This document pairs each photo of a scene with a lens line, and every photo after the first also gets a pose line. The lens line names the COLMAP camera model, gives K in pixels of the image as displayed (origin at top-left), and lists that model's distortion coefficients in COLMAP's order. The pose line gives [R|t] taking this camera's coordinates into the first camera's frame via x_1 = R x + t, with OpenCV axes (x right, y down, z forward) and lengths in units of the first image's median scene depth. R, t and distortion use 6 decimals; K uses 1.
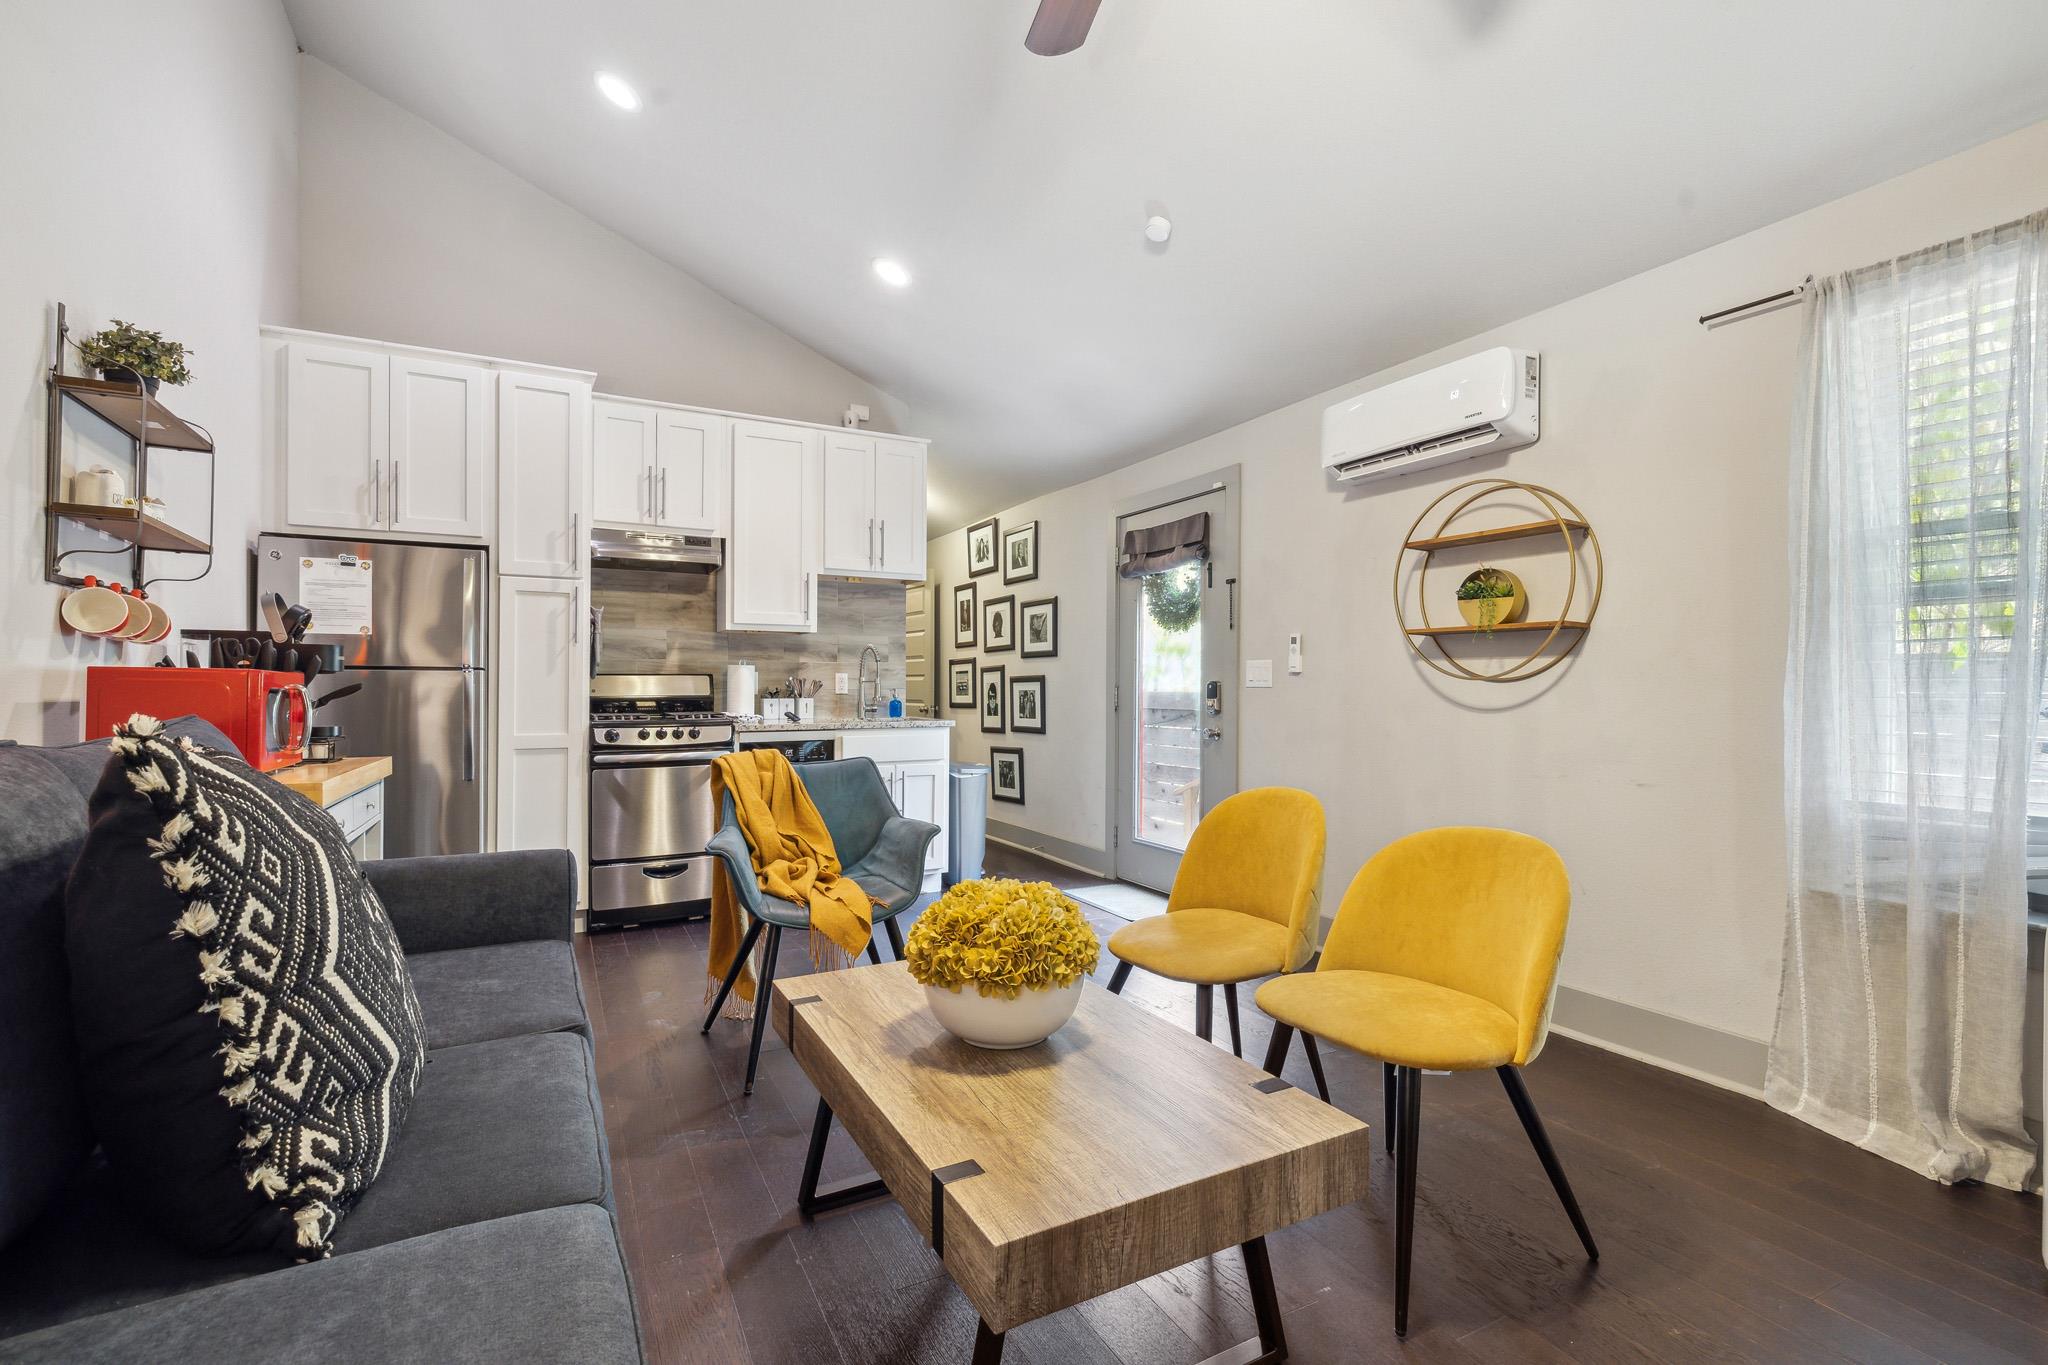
lens RADIAL K [[904.0, 0, 1024.0], [0, 904.0, 682.5], [0, 0, 1]] dist [0.000546, 0.000141]
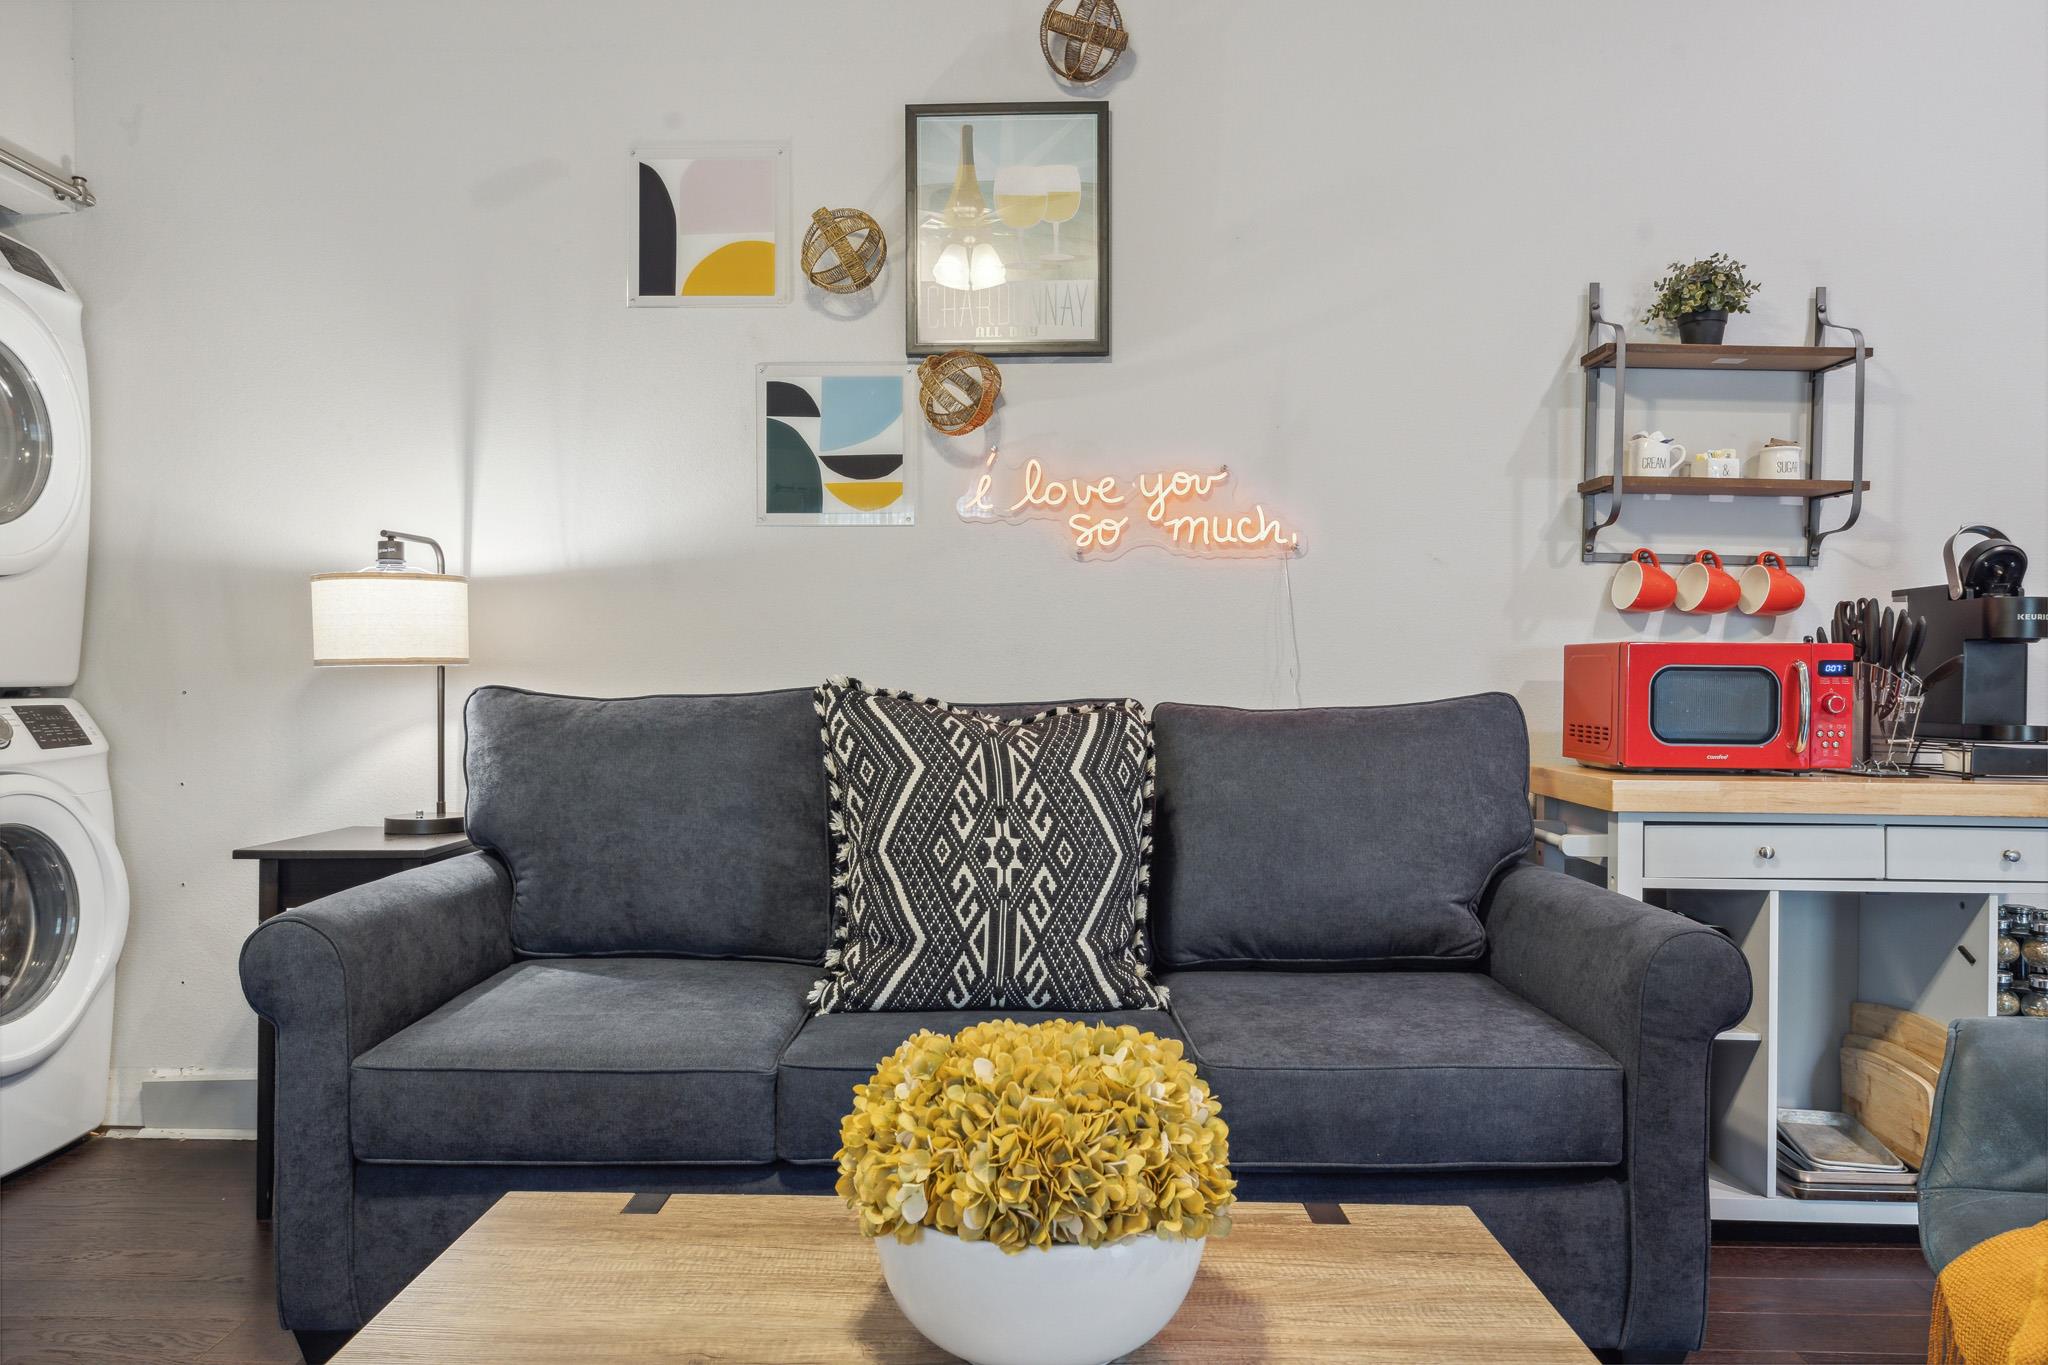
lens RADIAL K [[1319.9, 0, 1020.0], [0, 1319.9, 670.4], [0, 0, 1]] dist [0.023052, 0.000671]
pose [[-0.466682, -0.004522, -0.884414, 0.522028], [0.003934, 0.999966, -0.007189, 0.021992], [0.884416, -0.006834, -0.466649, 1.122568]]
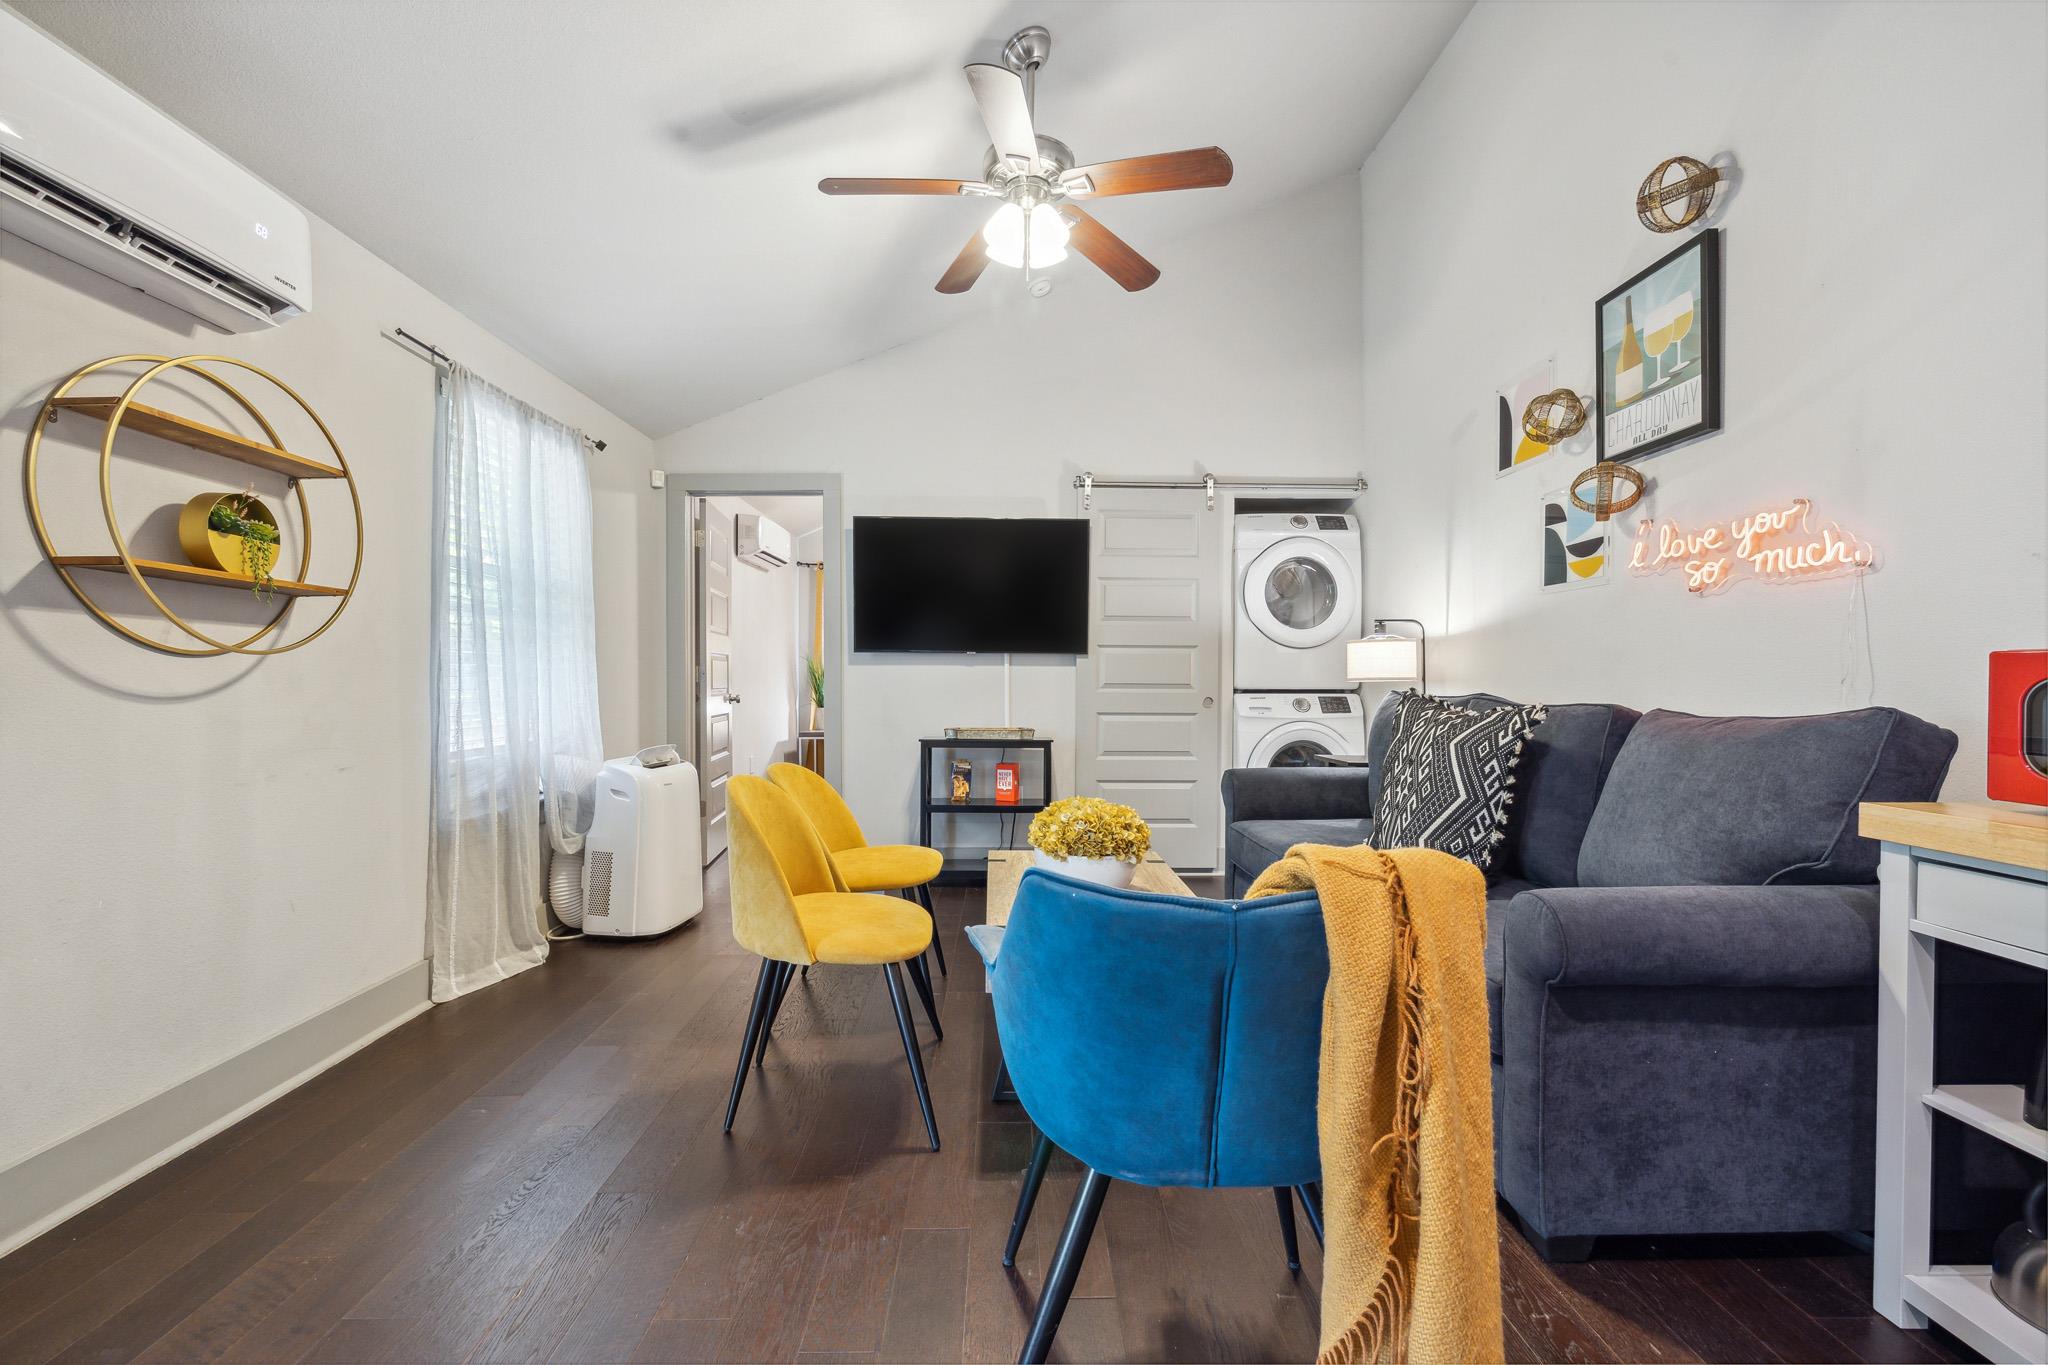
lens RADIAL K [[904.0, 0, 1024.0], [0, 904.0, 682.5], [0, 0, 1]] dist [0.000546, 0.000141]
pose [[-0.895594, -0.008493, 0.444792, -0.520156], [-0.011558, 0.999924, -0.004180, 0.025326], [-0.444723, -0.008884, -0.895624, 2.050741]]
